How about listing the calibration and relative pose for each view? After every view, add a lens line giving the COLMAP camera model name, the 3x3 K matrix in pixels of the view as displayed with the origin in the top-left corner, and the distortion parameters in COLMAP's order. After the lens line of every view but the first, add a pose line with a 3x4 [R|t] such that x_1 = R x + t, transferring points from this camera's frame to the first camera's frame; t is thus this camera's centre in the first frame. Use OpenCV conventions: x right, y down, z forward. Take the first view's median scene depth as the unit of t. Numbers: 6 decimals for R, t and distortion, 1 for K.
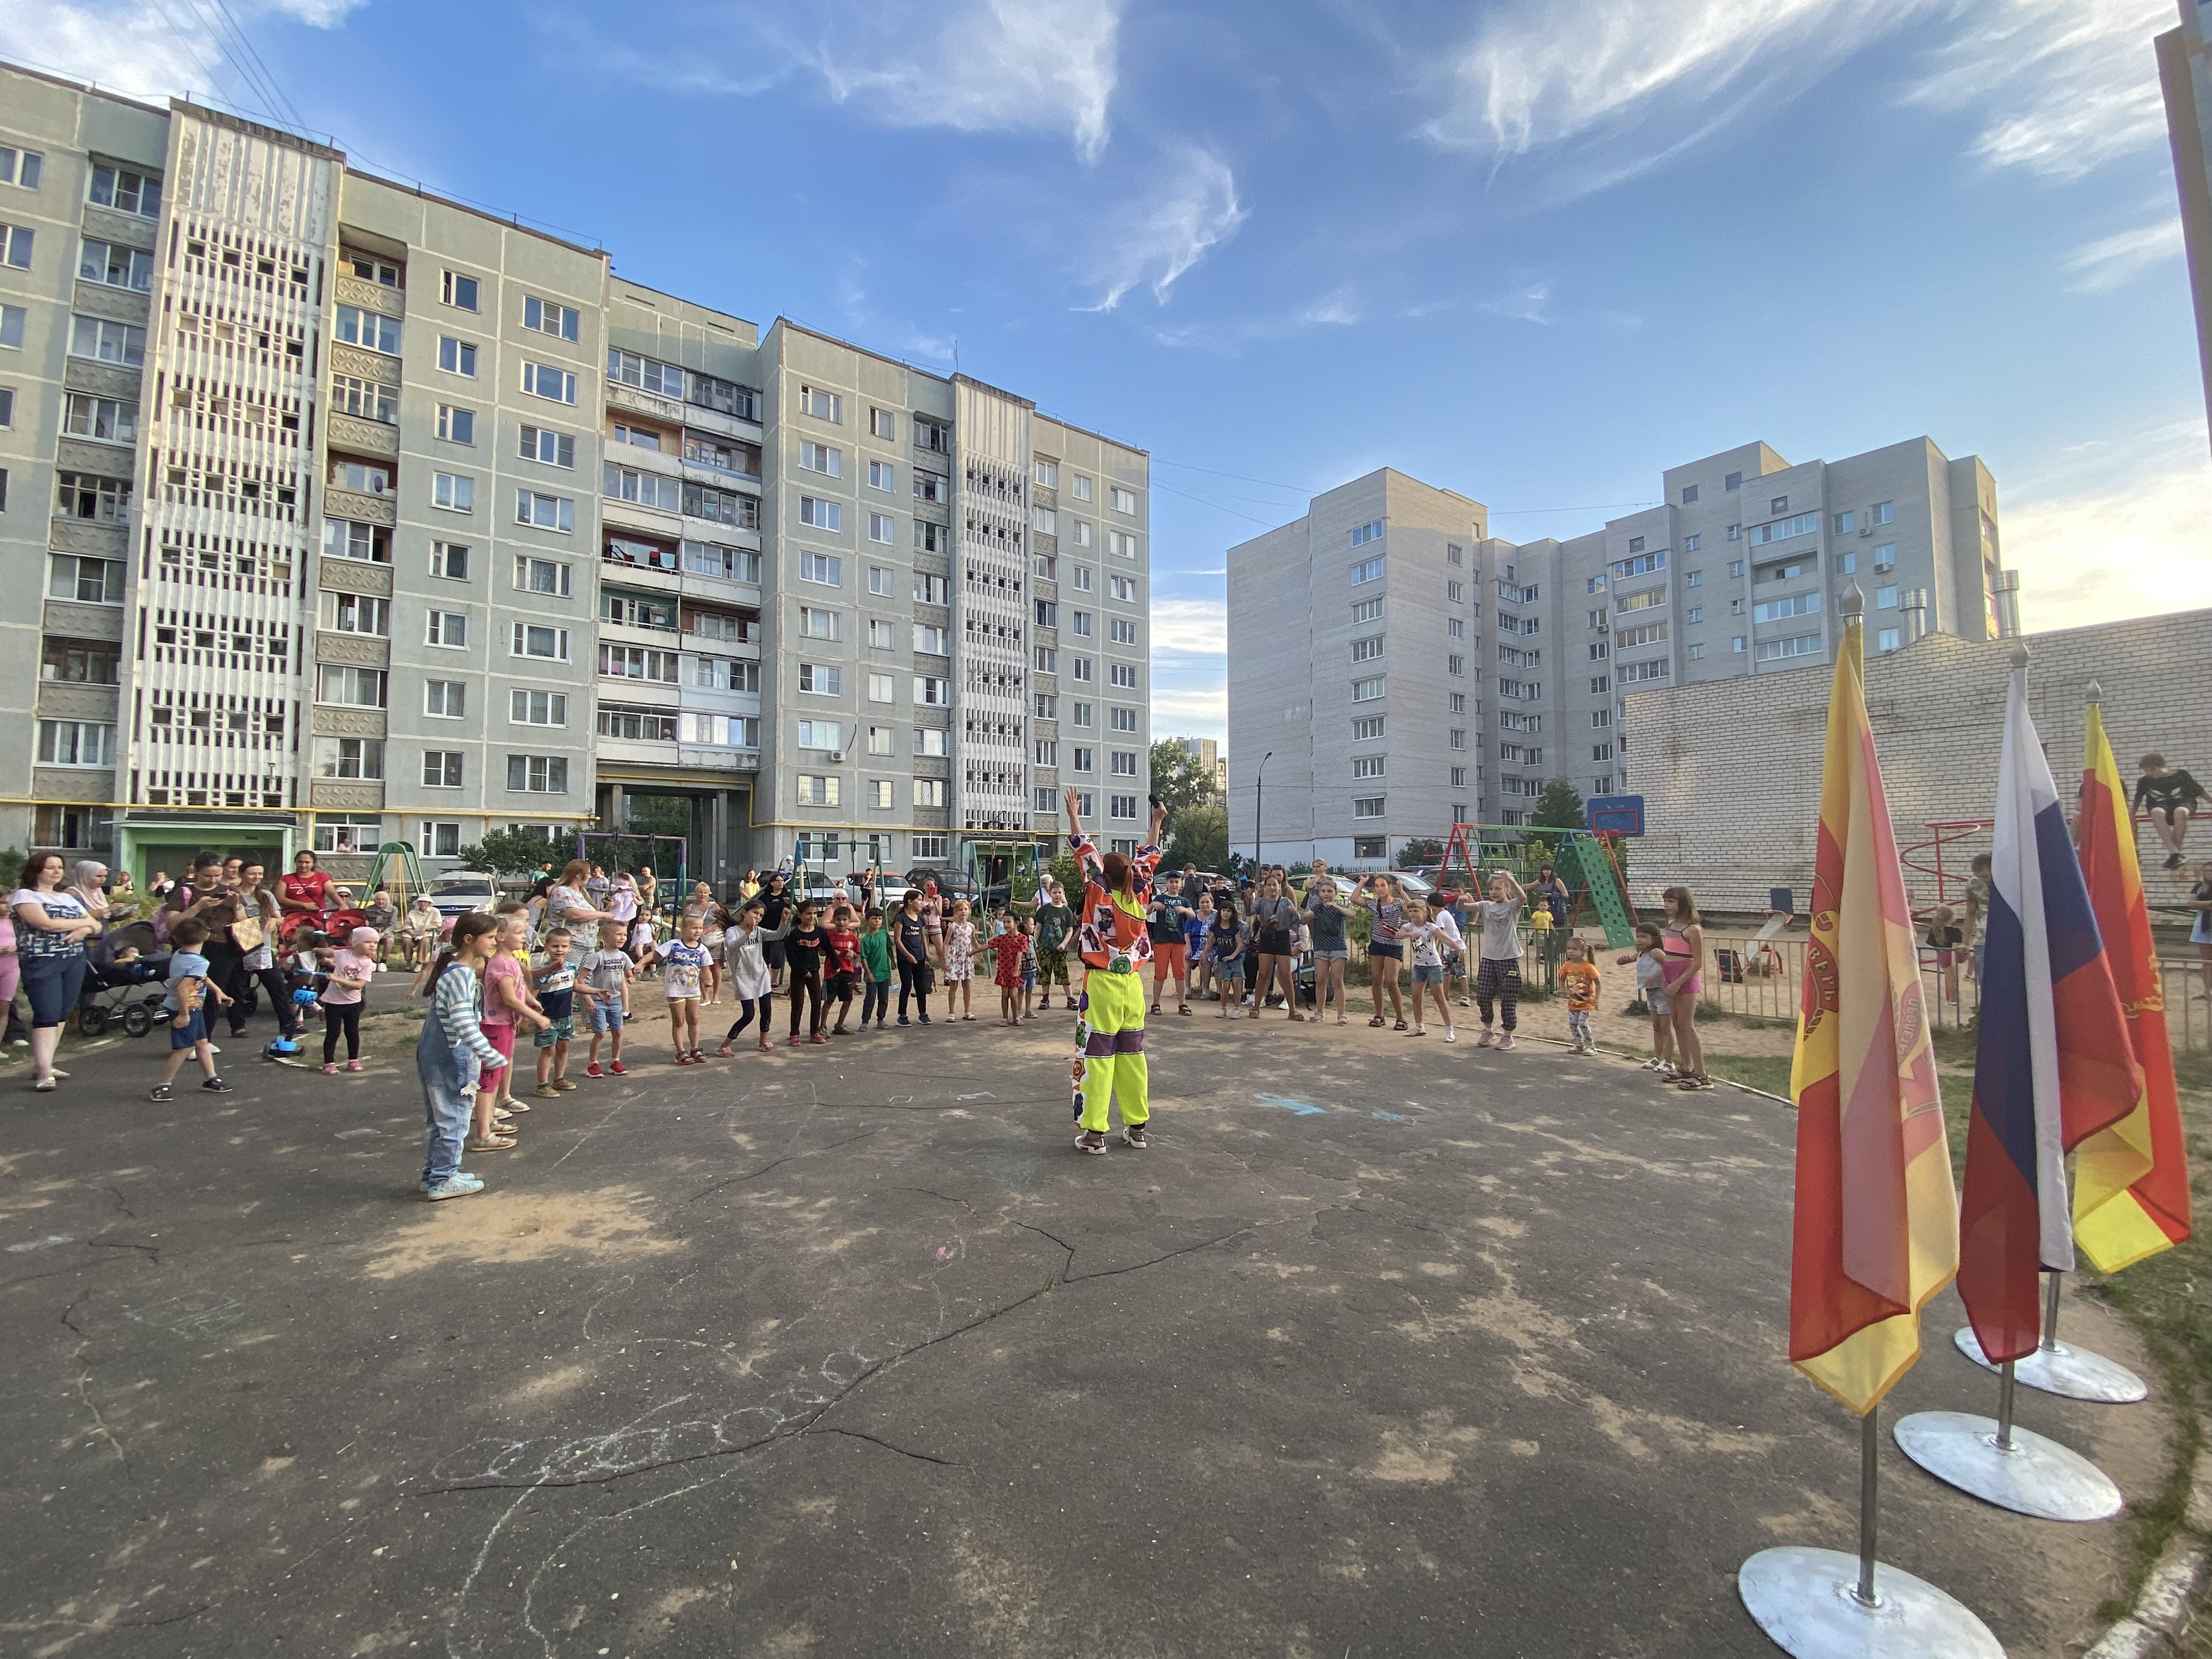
lens RADIAL K [[887.9, 0, 1106.0], [0, 887.9, 829.5], [0, 0, 1]] dist [0.015089, -0.018662]
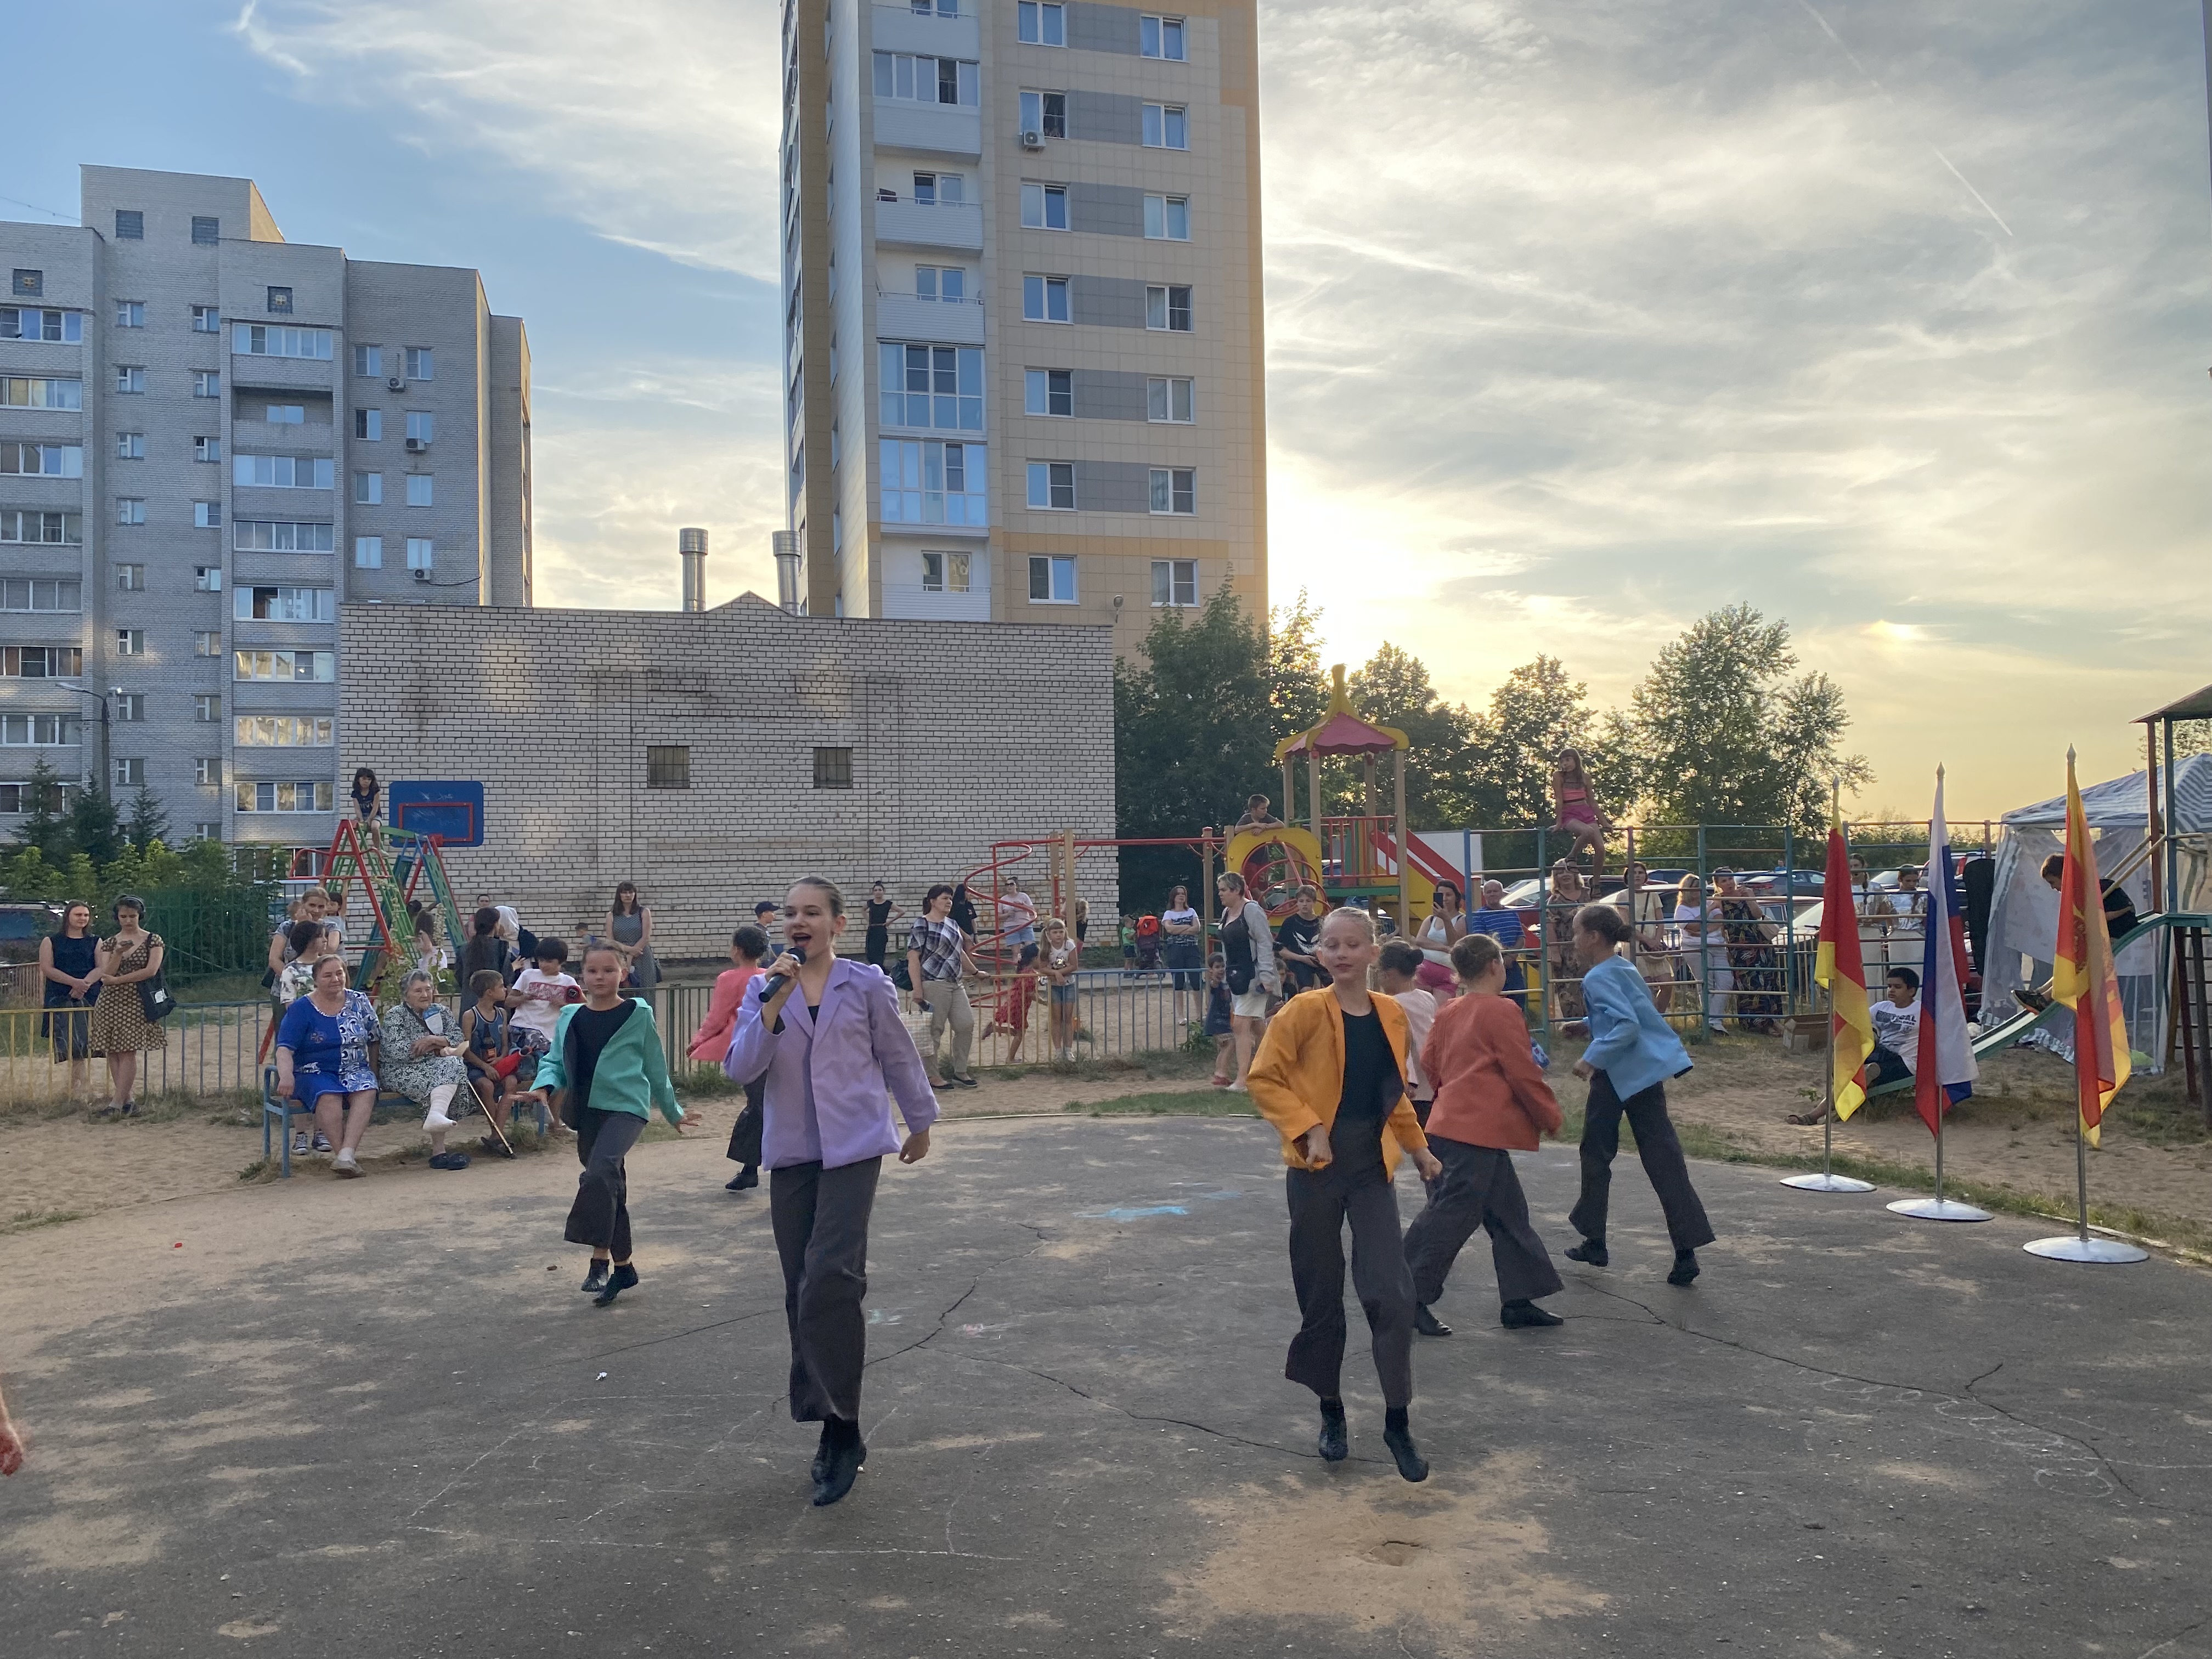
lens RADIAL K [[1674.4, 0, 1106.0], [0, 1674.4, 829.5], [0, 0, 1]] dist [0.012164, 0.003765]
pose [[0.370172, 0.025874, 0.928603, -0.096828], [-0.027985, 0.999469, -0.016692, 0.000876], [-0.928541, -0.019808, 0.370700, 0.043753]]
